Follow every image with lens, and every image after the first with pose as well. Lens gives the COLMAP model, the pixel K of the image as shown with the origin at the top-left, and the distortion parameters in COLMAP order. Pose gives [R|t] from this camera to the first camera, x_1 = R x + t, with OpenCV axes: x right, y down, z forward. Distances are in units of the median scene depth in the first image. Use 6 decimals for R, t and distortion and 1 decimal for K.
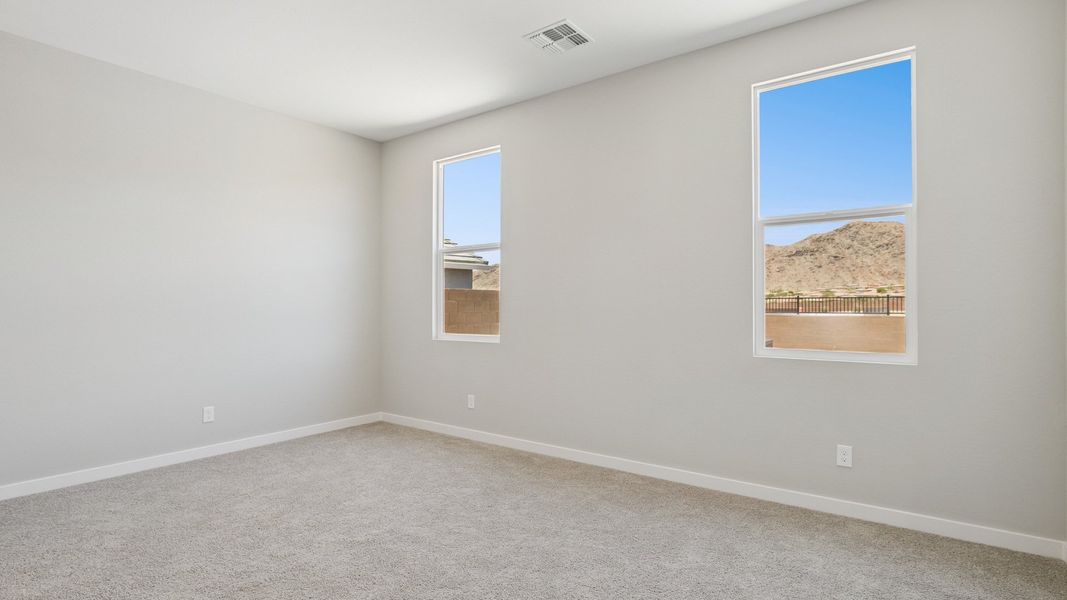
lens RADIAL K [[544.4, 0, 533.5], [0, 544.4, 300.0], [0, 0, 1]] dist [-0.002260, -0.000651]
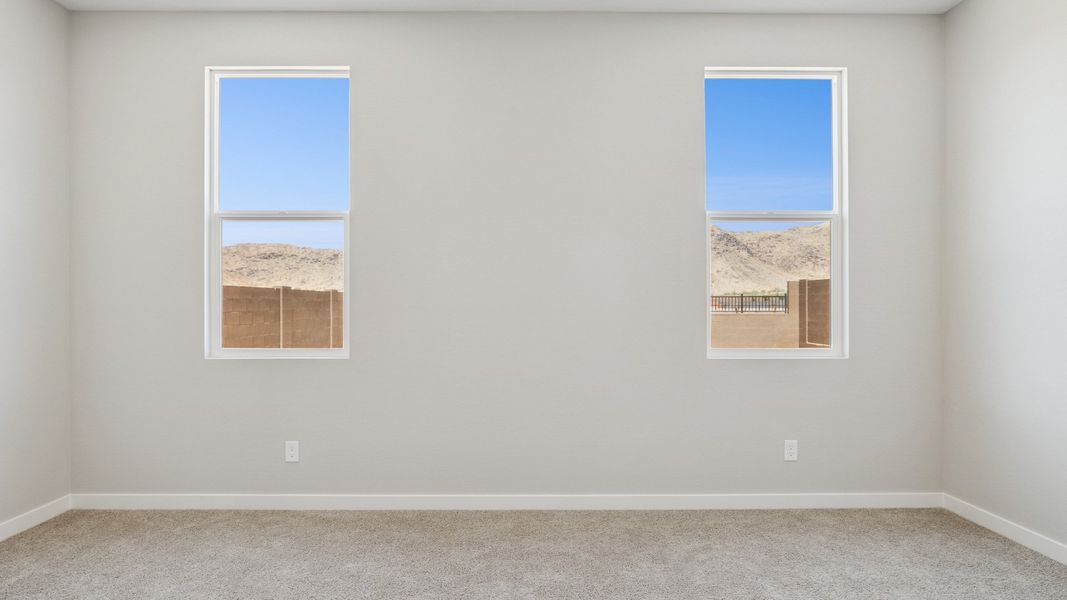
lens RADIAL K [[603.8, 0, 533.5], [0, 603.8, 300.0], [0, 0, 1]] dist [-0.008992, -0.001663]
pose [[0.788185, 0.005699, 0.615412, -0.330761], [-0.007413, 0.999972, 0.000235, 0.003771], [-0.615393, -0.004747, 0.788206, 0.259218]]
